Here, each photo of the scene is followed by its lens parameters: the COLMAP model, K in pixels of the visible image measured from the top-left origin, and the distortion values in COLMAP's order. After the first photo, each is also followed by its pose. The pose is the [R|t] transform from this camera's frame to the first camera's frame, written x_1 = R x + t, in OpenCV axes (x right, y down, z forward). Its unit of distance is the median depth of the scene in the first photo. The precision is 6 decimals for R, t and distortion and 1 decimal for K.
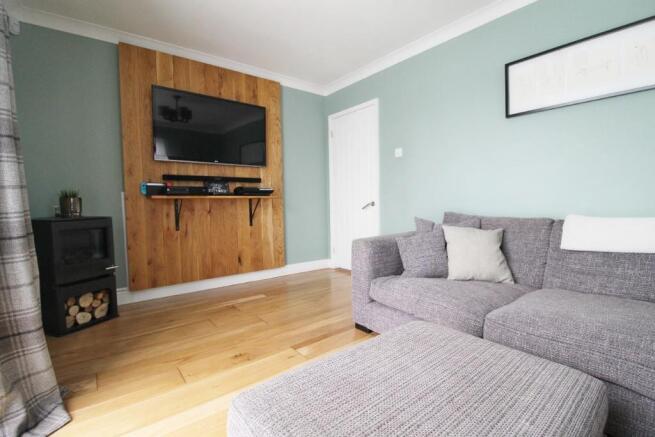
lens RADIAL K [[301.9, 0, 334.3], [0, 301.9, 219.0], [0, 0, 1]] dist [-0.000641, -0.011901]
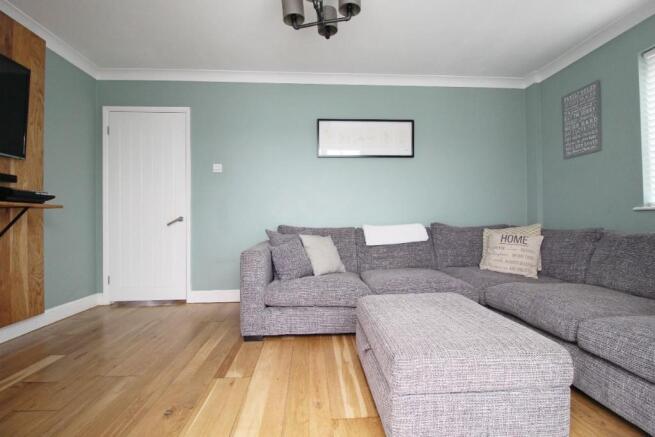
lens RADIAL K [[301.9, 0, 334.3], [0, 301.9, 219.0], [0, 0, 1]] dist [-0.000641, -0.011901]
pose [[0.576039, 0.014848, 0.817288, -0.361972], [0.046620, 0.997611, -0.050983, 0.017478], [-0.816092, 0.067470, 0.573970, 0.109915]]
